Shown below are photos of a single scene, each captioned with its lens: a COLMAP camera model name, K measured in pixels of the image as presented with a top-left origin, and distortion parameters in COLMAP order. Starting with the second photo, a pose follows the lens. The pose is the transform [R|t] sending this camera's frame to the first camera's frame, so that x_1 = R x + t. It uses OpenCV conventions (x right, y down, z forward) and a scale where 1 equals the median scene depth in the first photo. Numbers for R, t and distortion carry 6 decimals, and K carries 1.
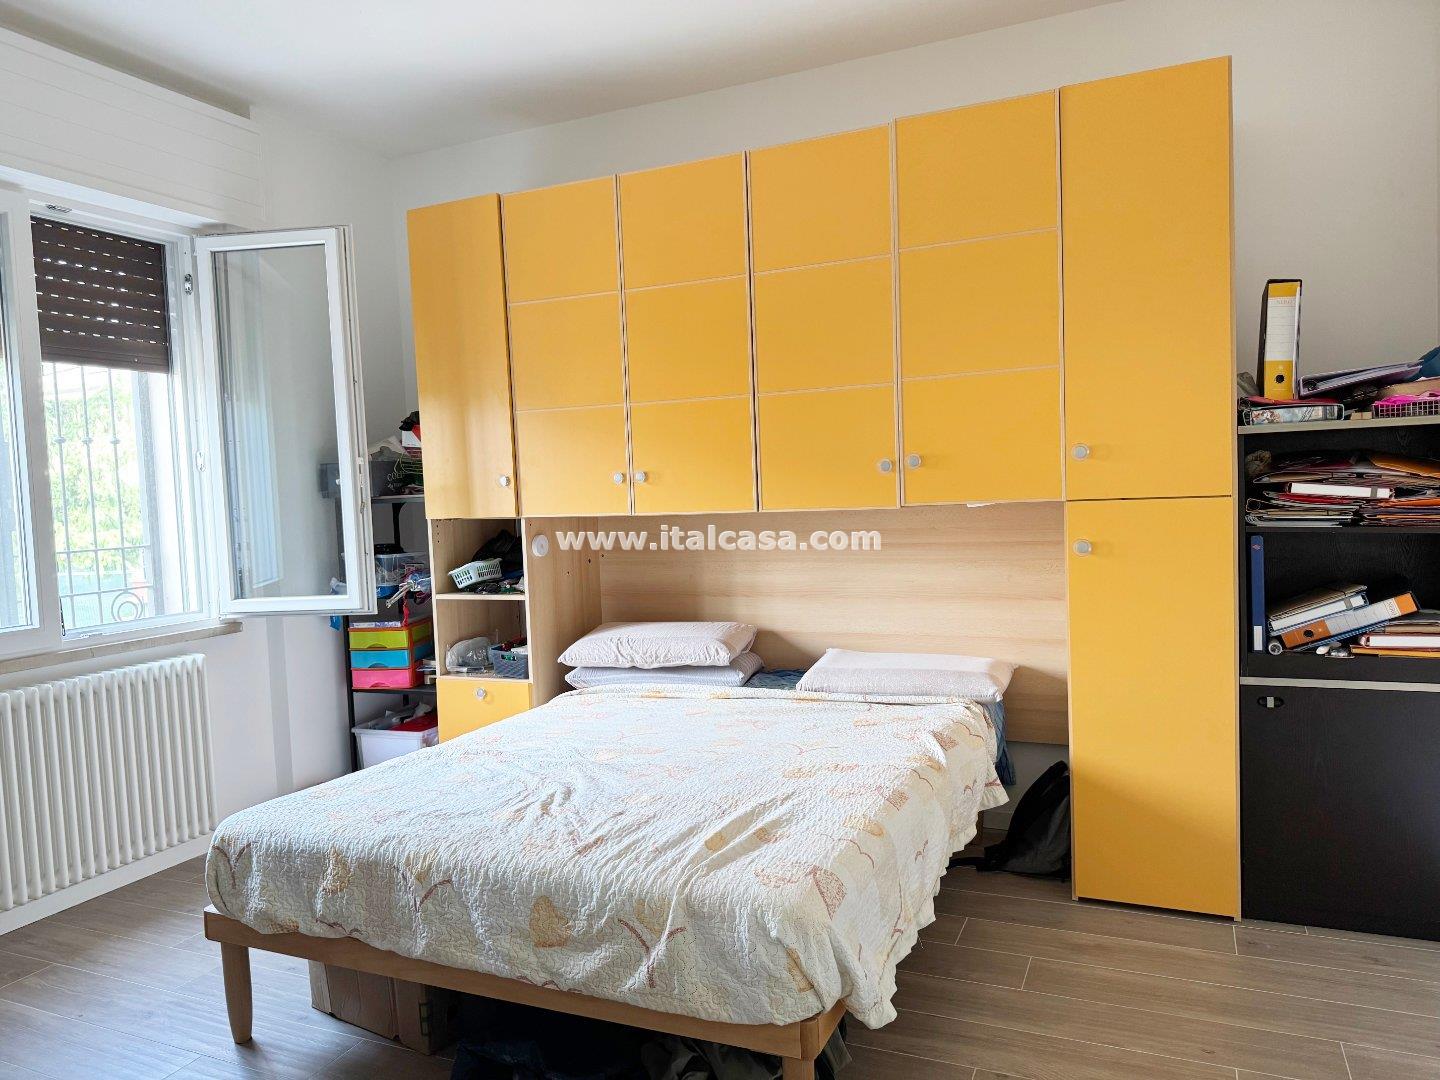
lens RADIAL K [[1007.0, 0, 713.1], [0, 1007.0, 544.9], [0, 0, 1]] dist [0.062056, -0.077552]
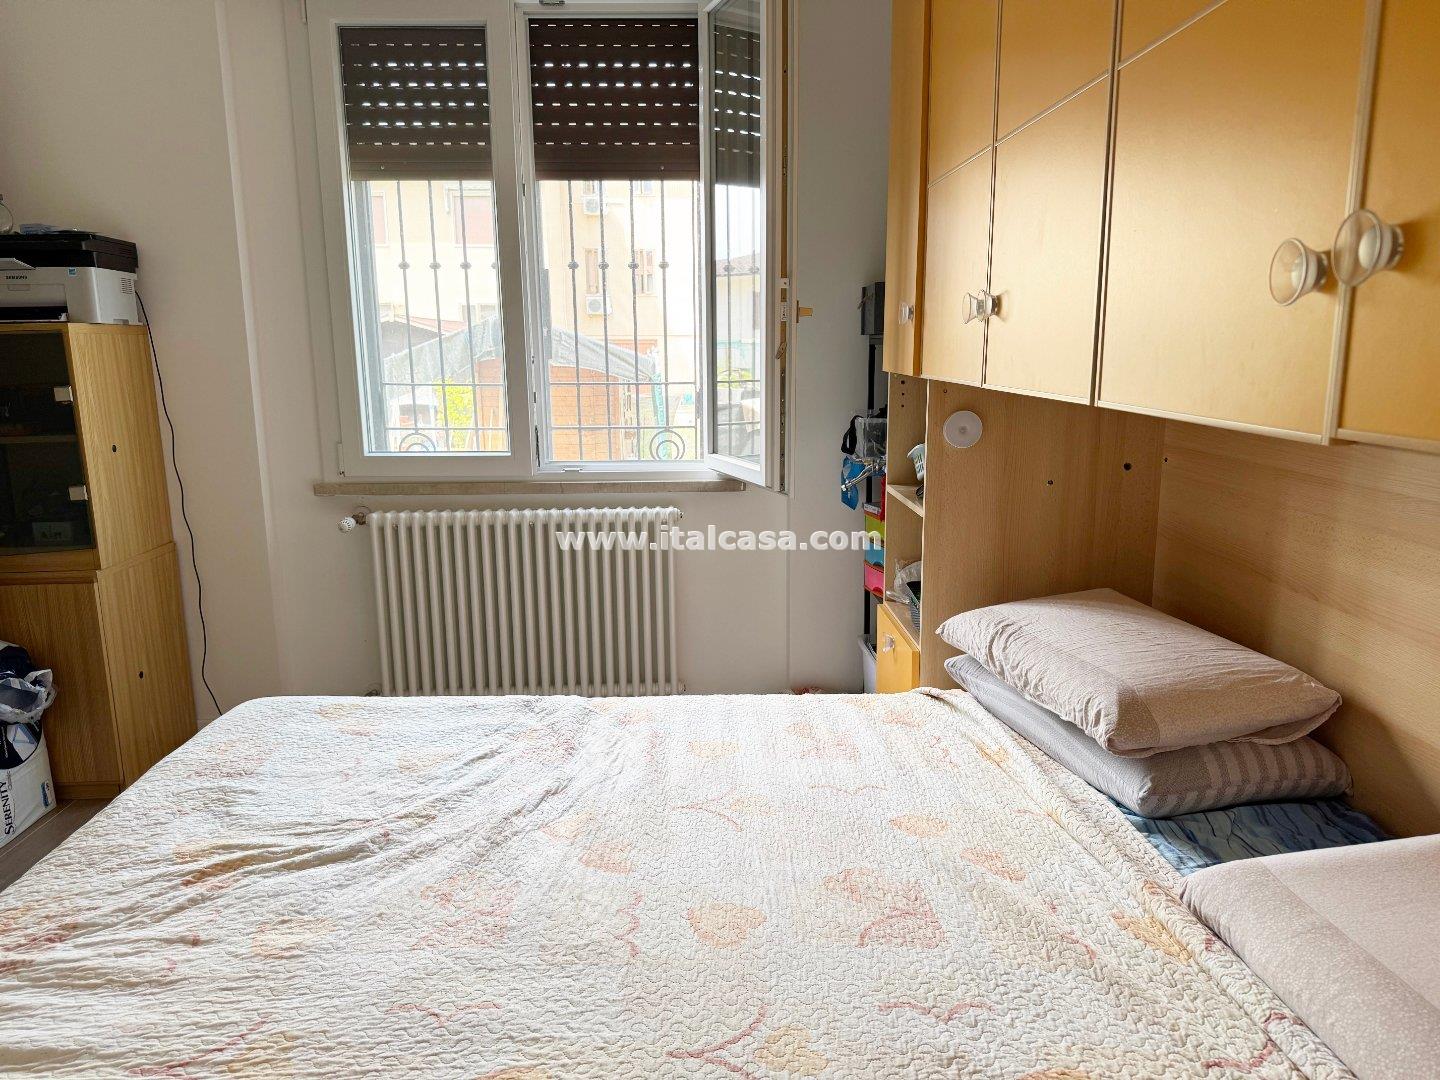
lens RADIAL K [[1007.0, 0, 719.4], [0, 1007.0, 542.2], [0, 0, 1]] dist [0.062056, -0.077552]
pose [[0.428611, 0.209508, -0.878862, 0.331381], [-0.059997, 0.977196, 0.203689, -0.051883], [0.901495, -0.034574, 0.431407, 0.730695]]
